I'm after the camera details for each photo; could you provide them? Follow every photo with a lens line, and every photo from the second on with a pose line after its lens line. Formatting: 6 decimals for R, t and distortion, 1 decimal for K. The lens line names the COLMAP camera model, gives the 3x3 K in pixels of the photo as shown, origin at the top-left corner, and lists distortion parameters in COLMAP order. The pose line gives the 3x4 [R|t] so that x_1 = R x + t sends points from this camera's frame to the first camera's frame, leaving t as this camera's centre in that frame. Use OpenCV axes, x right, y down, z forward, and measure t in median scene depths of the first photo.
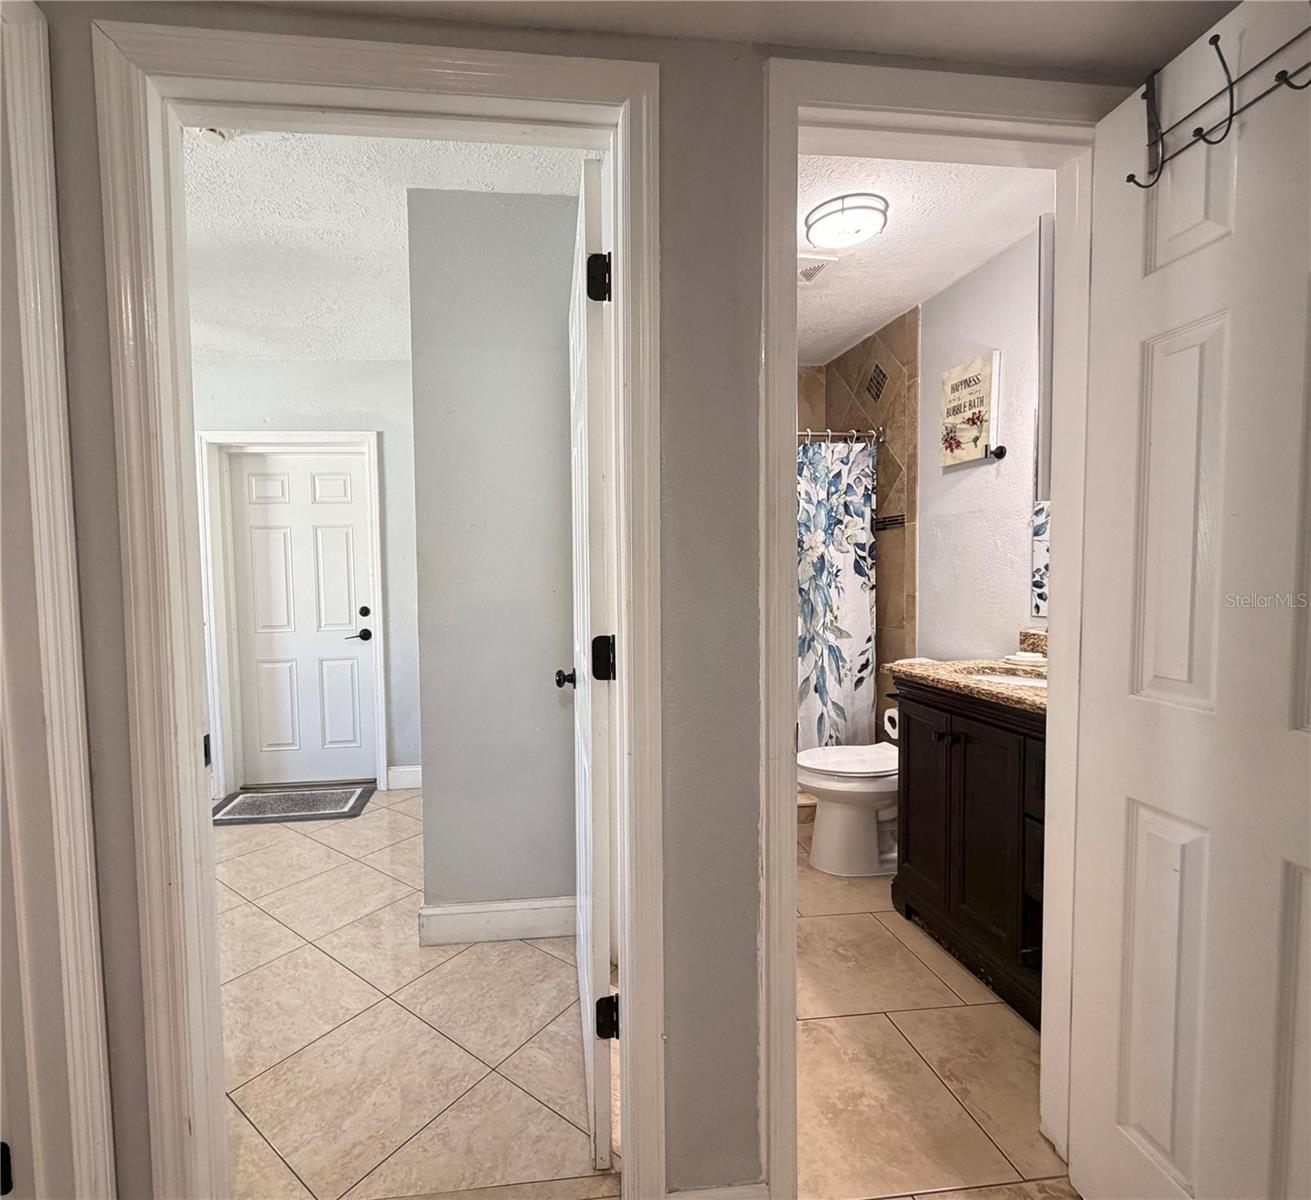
lens RADIAL K [[645.5, 0, 580.1], [0, 645.5, 604.6], [0, 0, 1]] dist [0.005526, 0.000085]
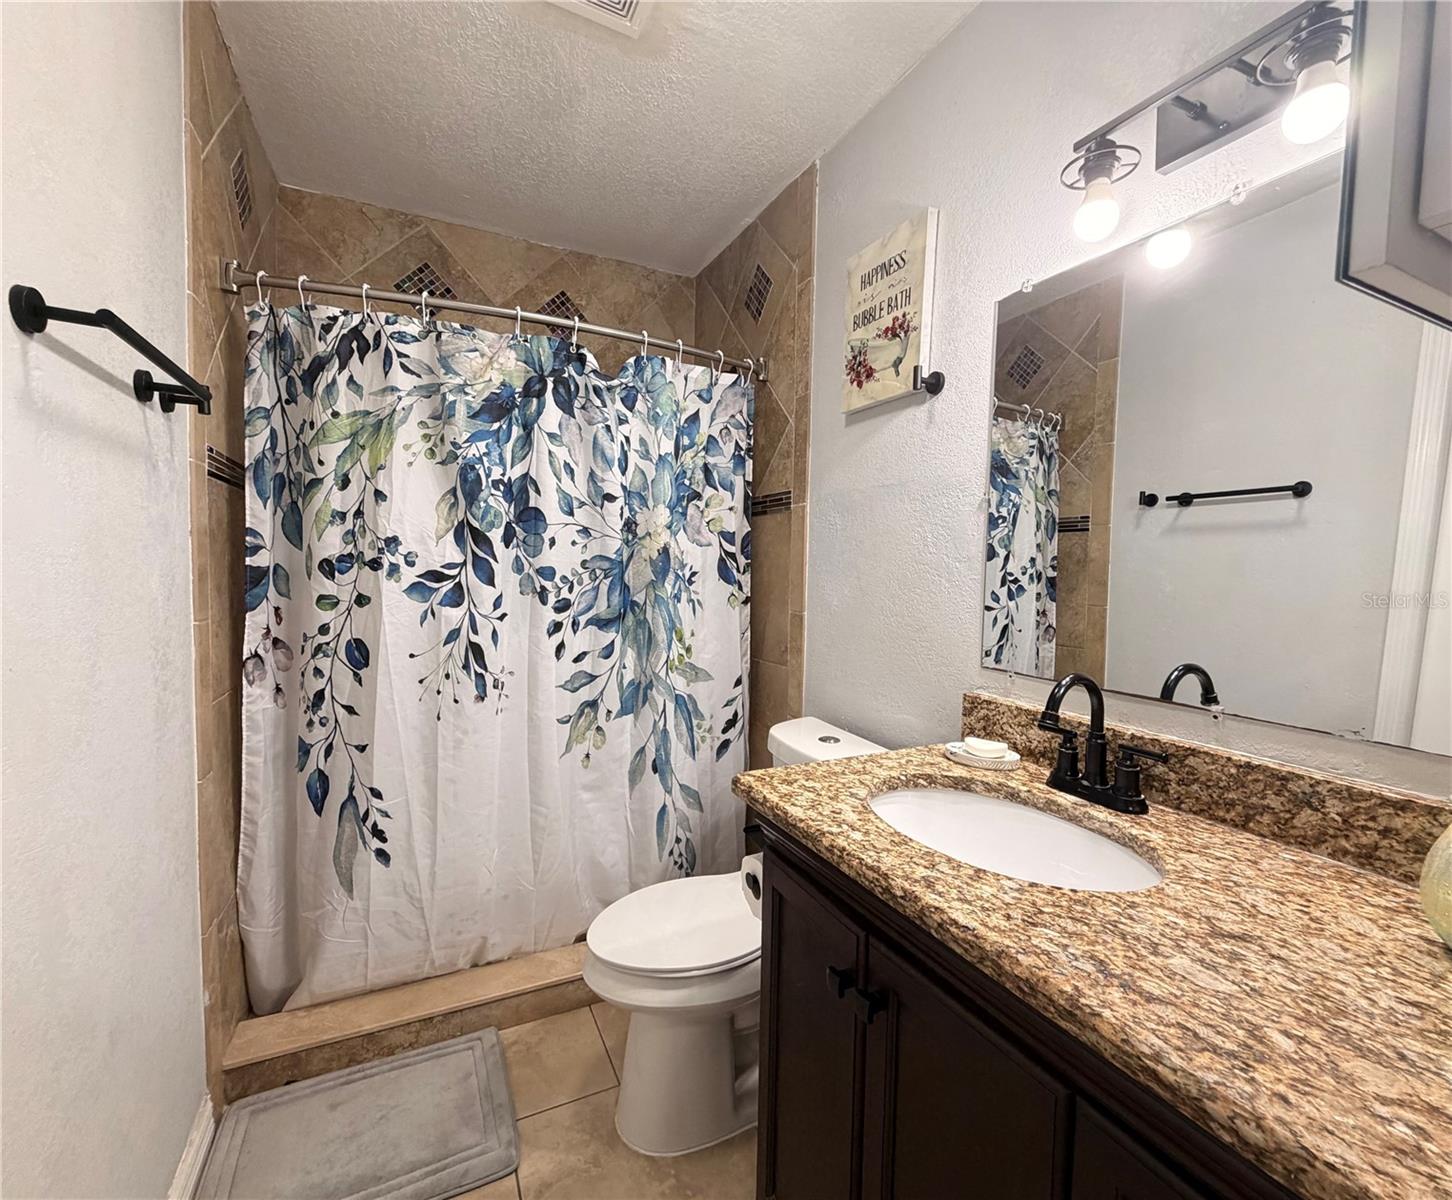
lens RADIAL K [[640.8, 0, 724.0], [0, 640.8, 602.7], [0, 0, 1]] dist [-0.002333, 0.000115]
pose [[0.939874, 0.016596, 0.341118, 0.225239], [-0.018871, 0.999816, 0.003352, -0.028540], [-0.340999, -0.009588, 0.940015, 0.424518]]
